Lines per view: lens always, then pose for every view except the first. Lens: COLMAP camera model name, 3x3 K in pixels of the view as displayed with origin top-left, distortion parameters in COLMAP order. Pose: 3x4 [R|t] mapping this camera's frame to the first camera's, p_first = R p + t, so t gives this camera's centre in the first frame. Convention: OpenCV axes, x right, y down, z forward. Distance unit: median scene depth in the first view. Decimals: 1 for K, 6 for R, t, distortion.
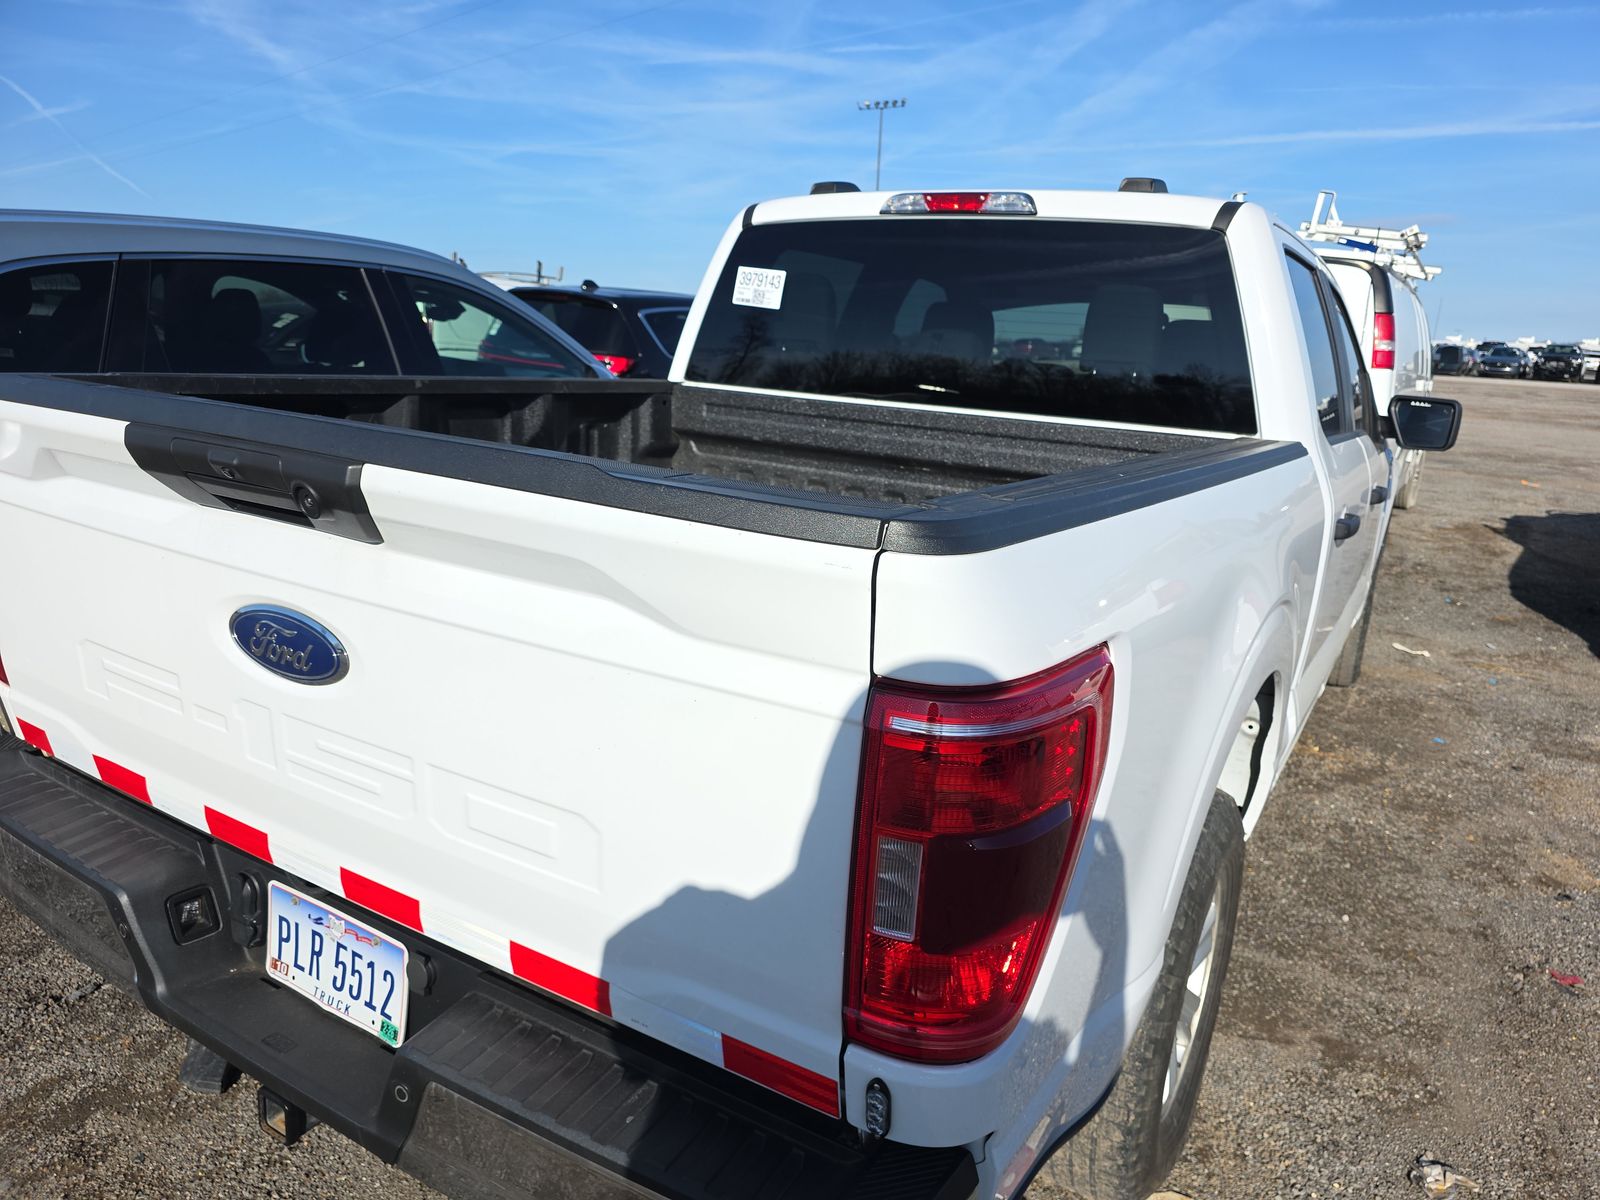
lens RADIAL K [[1121.4, 0, 791.1], [0, 1121.4, 635.3], [0, 0, 1]] dist [0.050144, -0.052882]
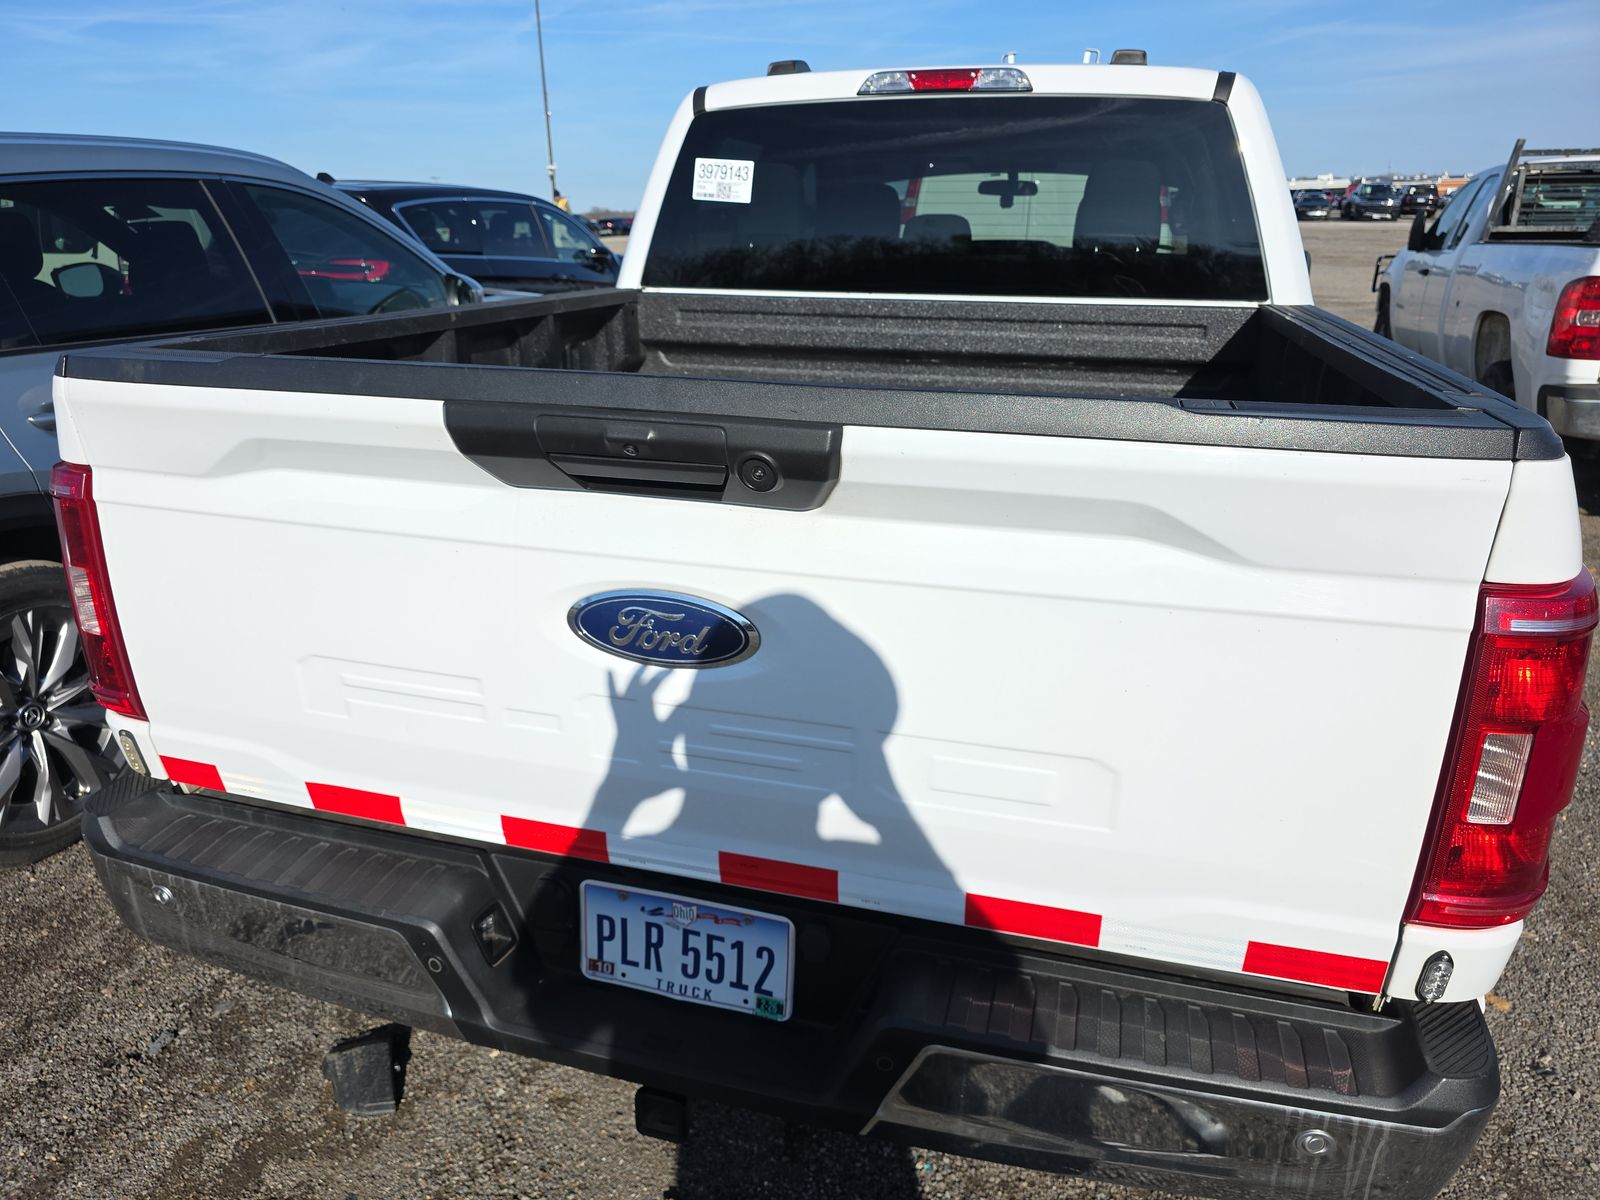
lens RADIAL K [[1121.4, 0, 791.1], [0, 1121.4, 635.3], [0, 0, 1]] dist [0.050144, -0.052882]
pose [[0.965289, -0.142871, 0.218643, -0.337530], [0.120330, 0.986257, 0.113220, -0.048105], [-0.231814, -0.082981, 0.969214, 0.056758]]
